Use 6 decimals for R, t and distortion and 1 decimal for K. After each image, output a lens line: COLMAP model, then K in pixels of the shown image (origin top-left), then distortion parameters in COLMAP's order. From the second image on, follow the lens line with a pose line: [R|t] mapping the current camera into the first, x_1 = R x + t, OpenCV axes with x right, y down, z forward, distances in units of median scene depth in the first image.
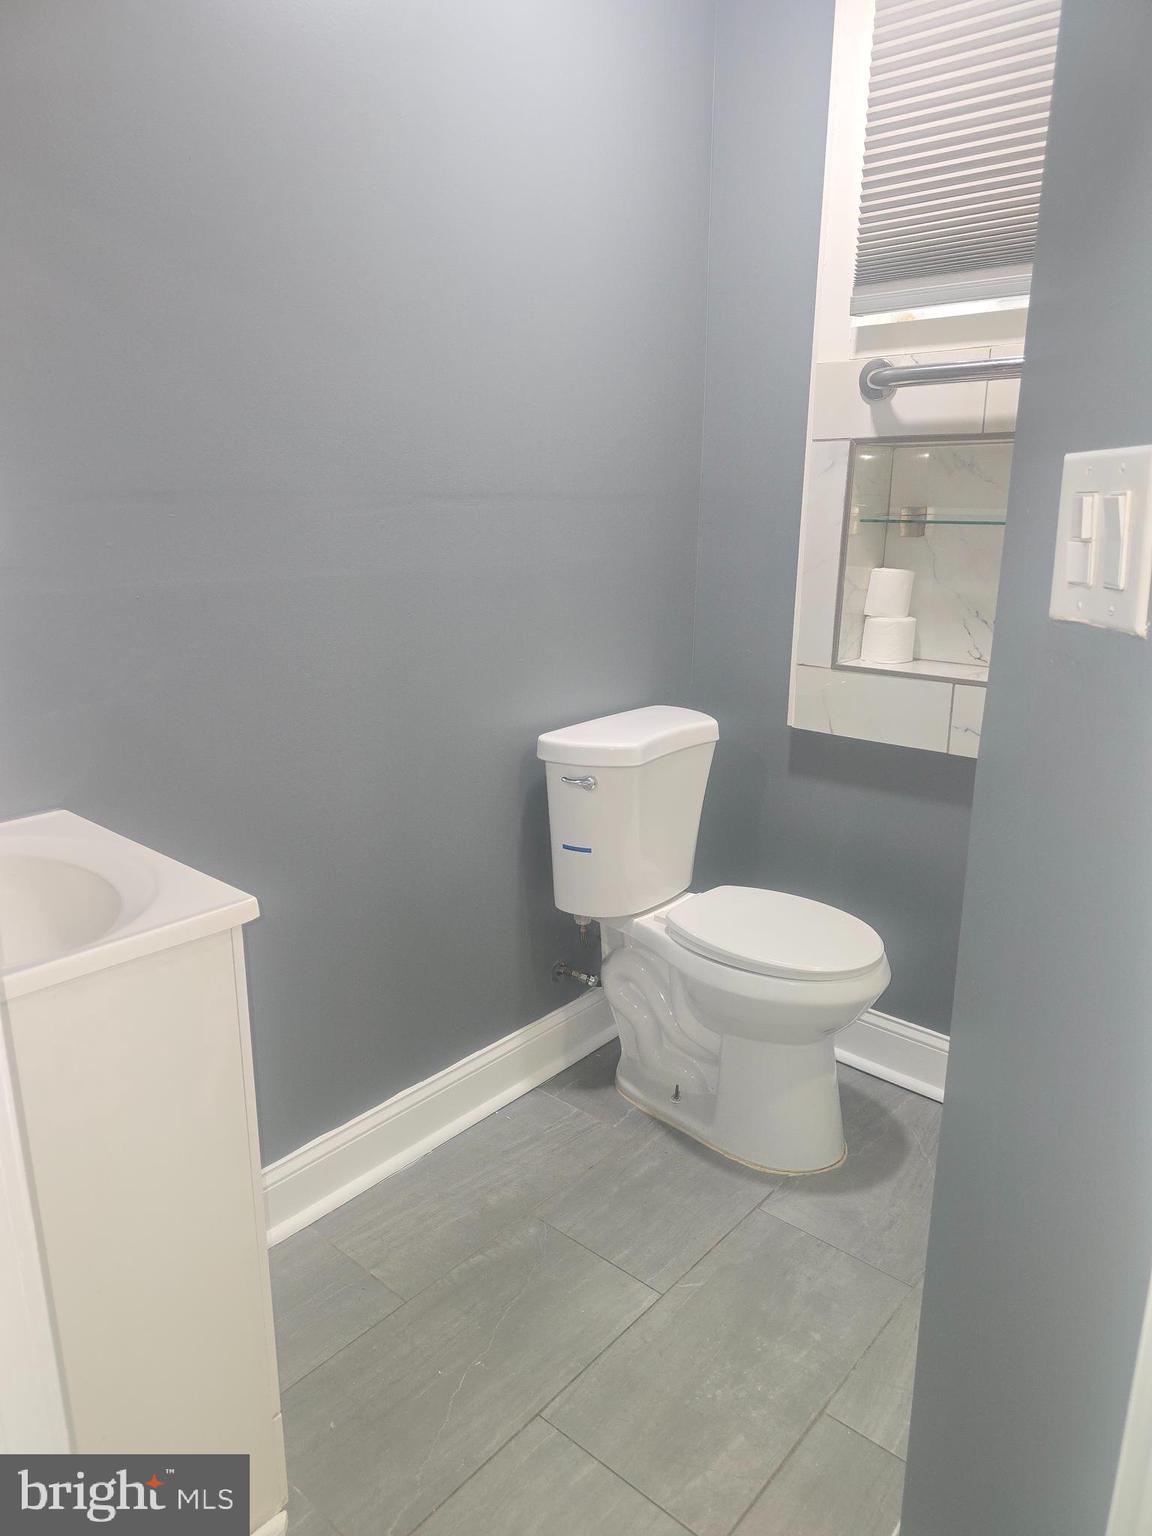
lens RADIAL K [[1029.1, 0, 561.5], [0, 1029.1, 759.1], [0, 0, 1]] dist [0.037088, -0.049814]
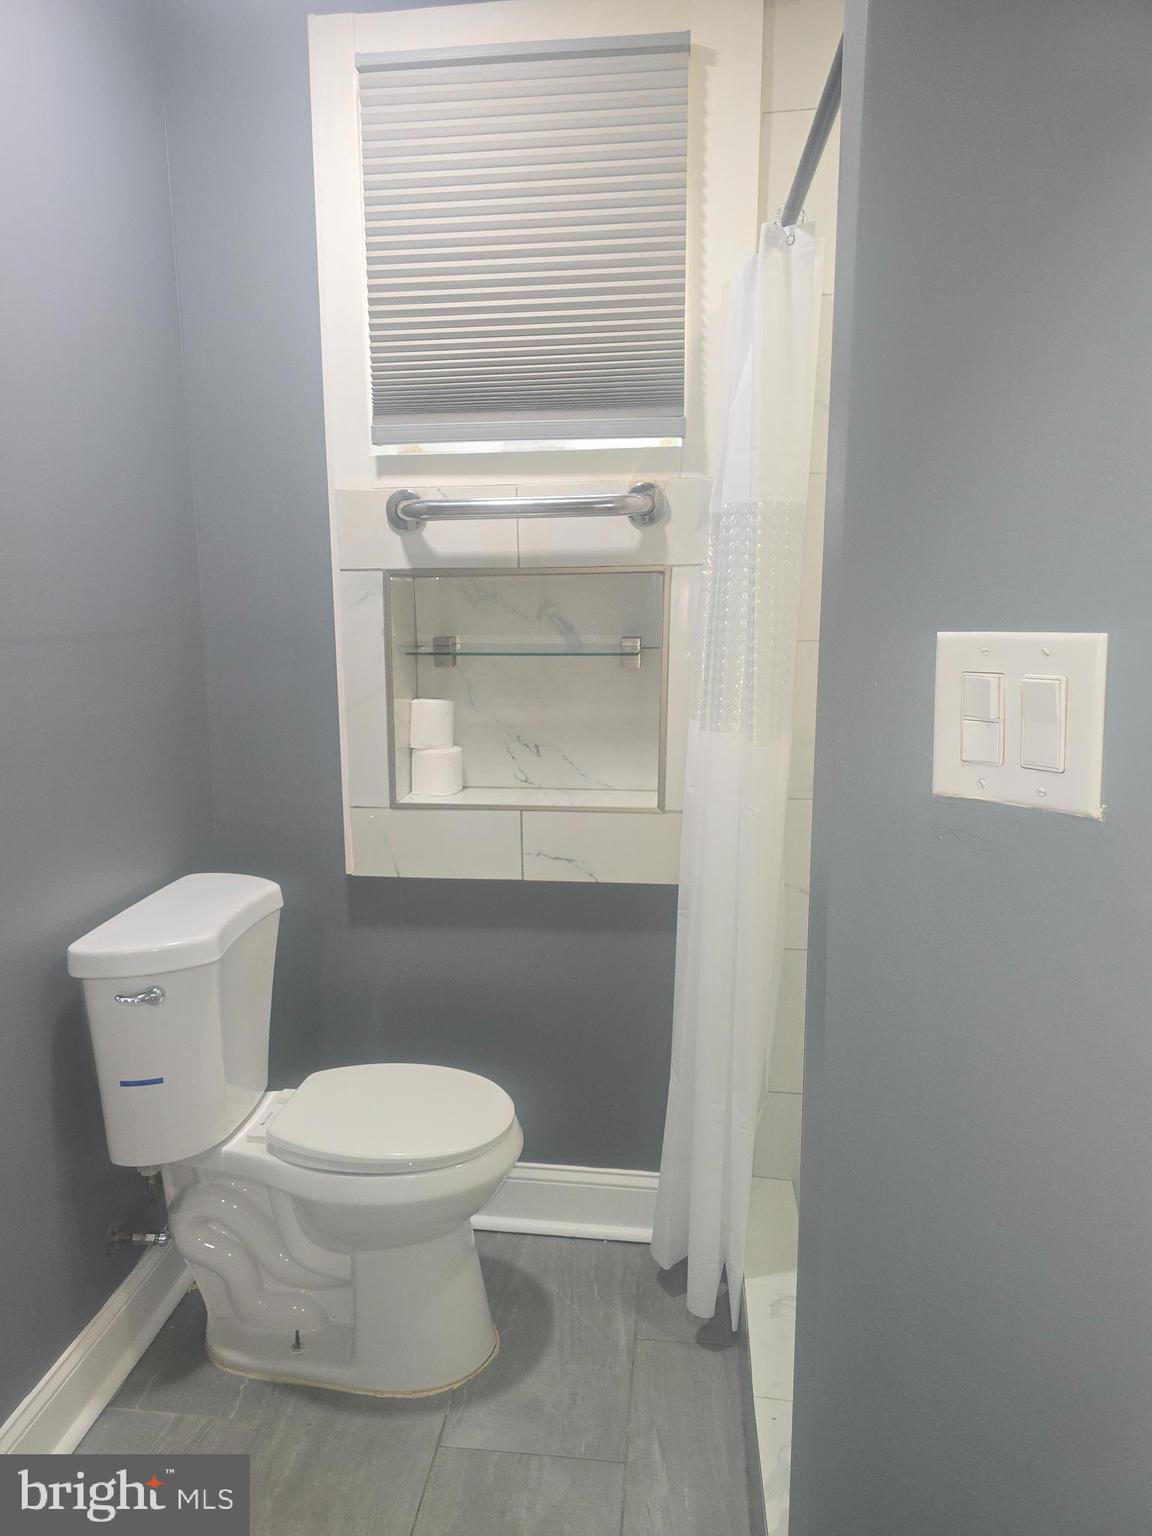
lens RADIAL K [[1029.1, 0, 583.1], [0, 1029.1, 766.9], [0, 0, 1]] dist [0.037088, -0.049814]
pose [[0.818547, -0.101035, 0.565485, -0.125253], [0.151386, 0.987552, -0.042688, -0.061273], [-0.554133, 0.120549, 0.823653, 0.136030]]
